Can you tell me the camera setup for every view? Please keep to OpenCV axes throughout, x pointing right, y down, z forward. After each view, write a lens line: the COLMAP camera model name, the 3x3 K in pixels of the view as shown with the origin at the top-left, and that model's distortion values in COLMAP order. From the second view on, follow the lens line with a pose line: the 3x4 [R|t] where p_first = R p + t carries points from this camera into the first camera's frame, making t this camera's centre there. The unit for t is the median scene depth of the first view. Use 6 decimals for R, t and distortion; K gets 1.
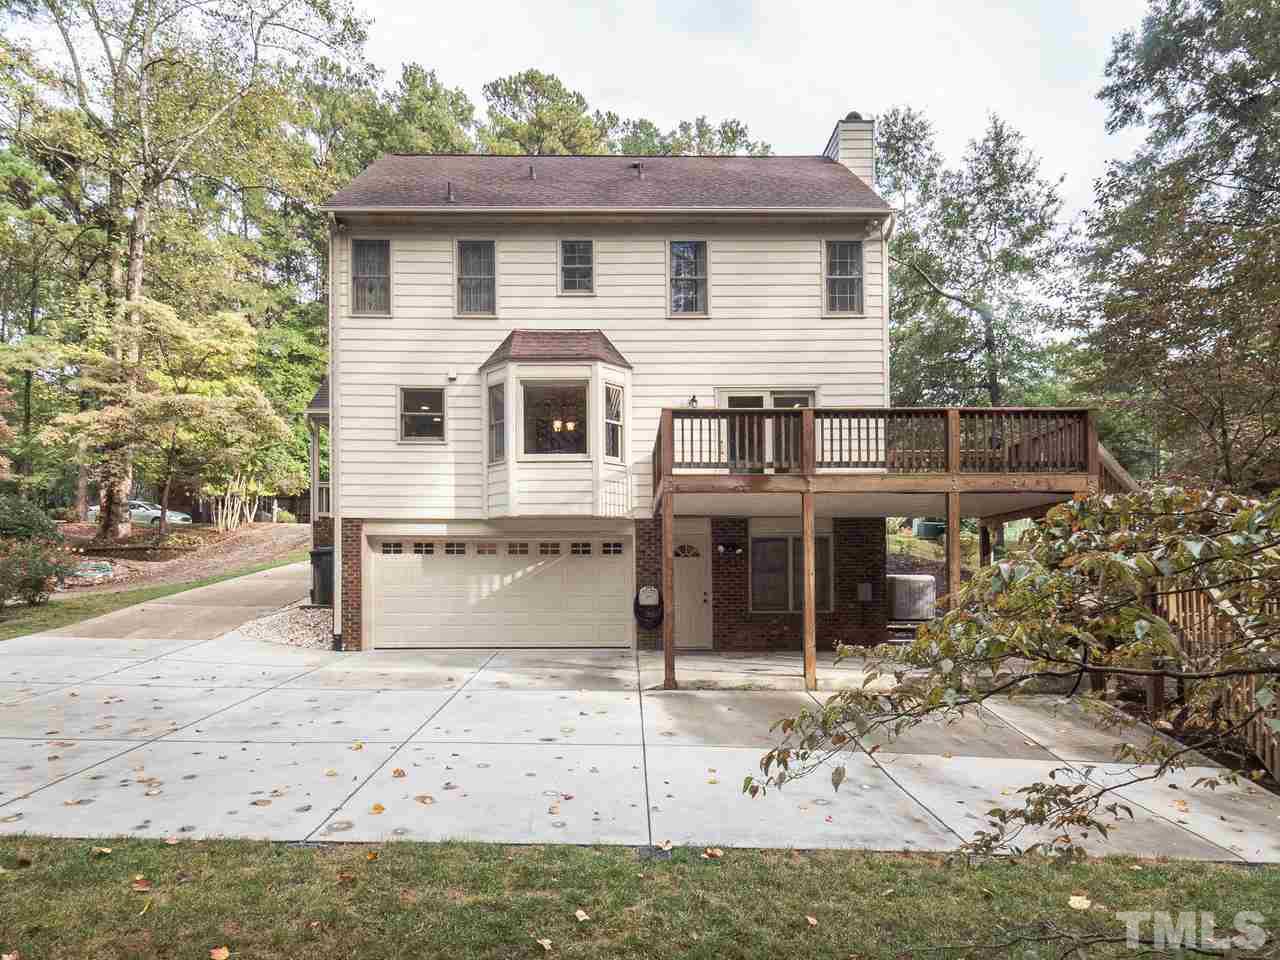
lens RADIAL K [[850.1, 0, 640.0], [0, 850.1, 480.0], [0, 0, 1]] dist [0.002591, -0.000488]
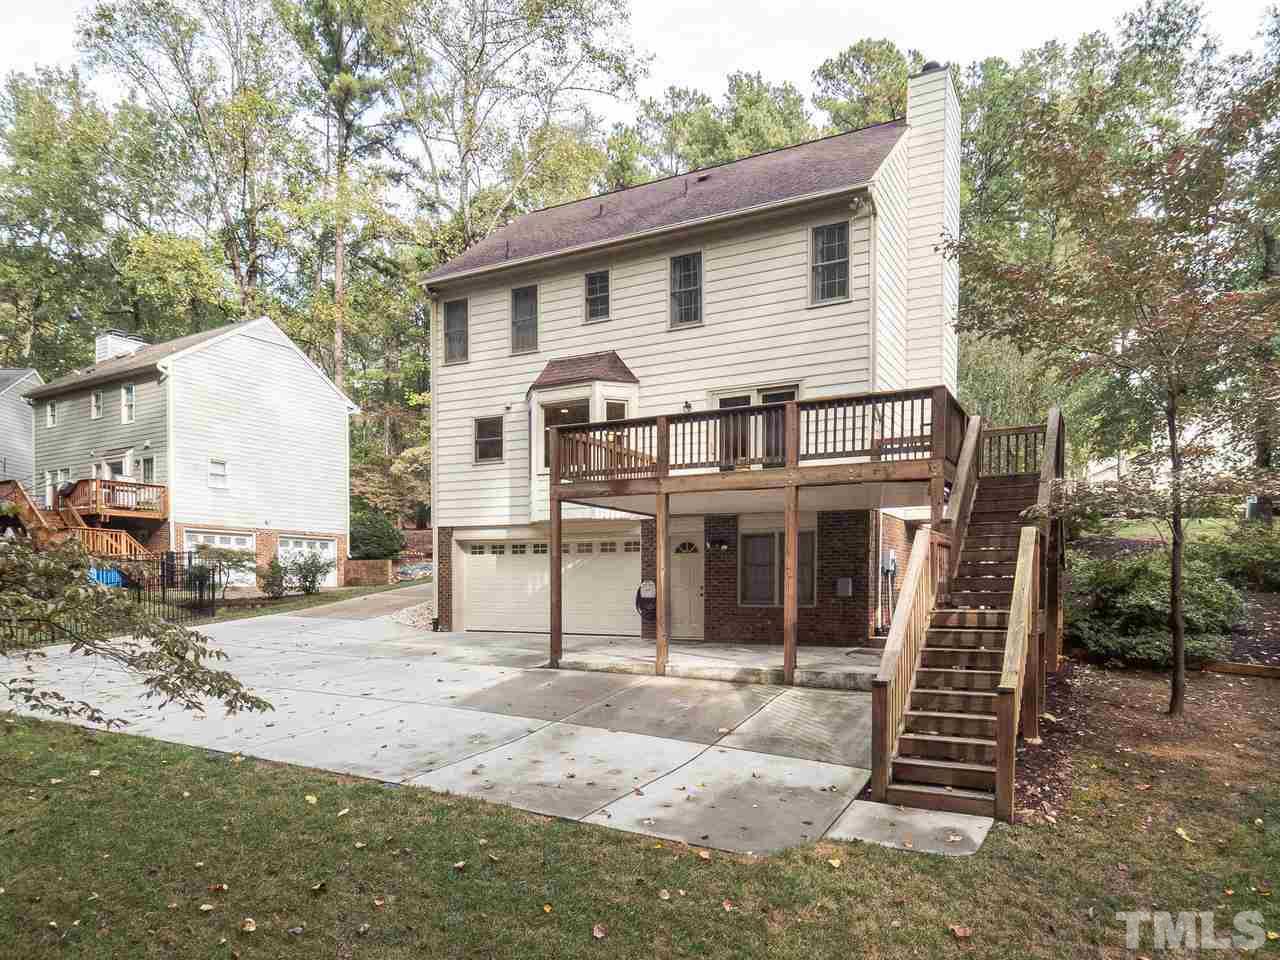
lens RADIAL K [[888.0, 0, 640.0], [0, 888.0, 480.0], [0, 0, 1]] dist [-0.006367, -0.001445]
pose [[0.864592, -0.057455, -0.499180, 0.558087], [0.062803, 0.998007, -0.006092, 0.001909], [0.498535, -0.026083, 0.866477, 0.007197]]
